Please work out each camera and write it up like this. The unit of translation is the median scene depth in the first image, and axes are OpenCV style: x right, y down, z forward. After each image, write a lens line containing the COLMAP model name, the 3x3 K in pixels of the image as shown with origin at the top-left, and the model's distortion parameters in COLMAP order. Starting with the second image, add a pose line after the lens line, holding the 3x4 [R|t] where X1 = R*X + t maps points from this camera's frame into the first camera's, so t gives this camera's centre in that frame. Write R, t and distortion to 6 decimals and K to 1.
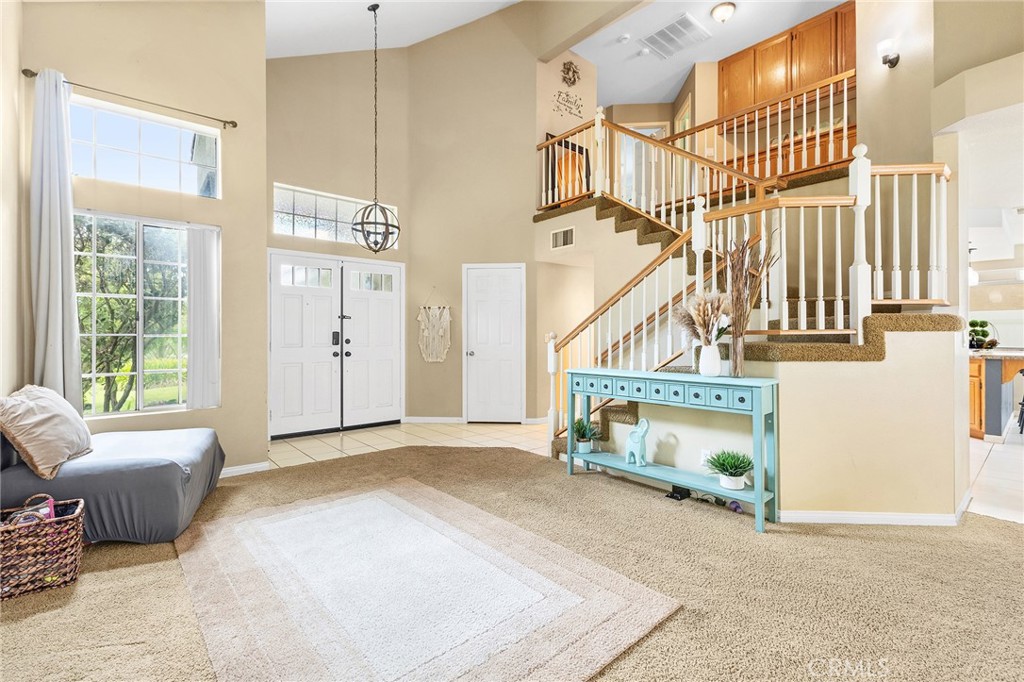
lens RADIAL K [[460.7, 0, 512.0], [0, 460.7, 341.0], [0, 0, 1]] dist [0.000686, 0.000053]
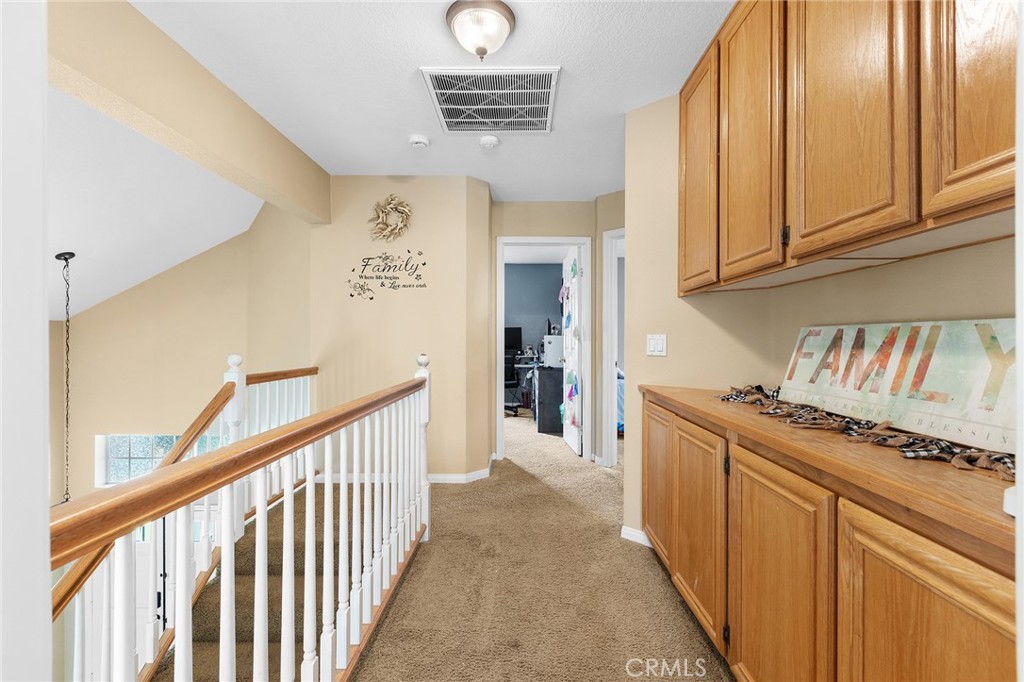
lens RADIAL K [[460.7, 0, 512.0], [0, 460.7, 341.0], [0, 0, 1]] dist [0.000686, 0.000053]
pose [[0.742041, 0.005165, -0.670334, 0.701538], [-0.007576, 0.999971, -0.000681, -0.500240], [0.670311, 0.005584, 0.742059, 0.795574]]
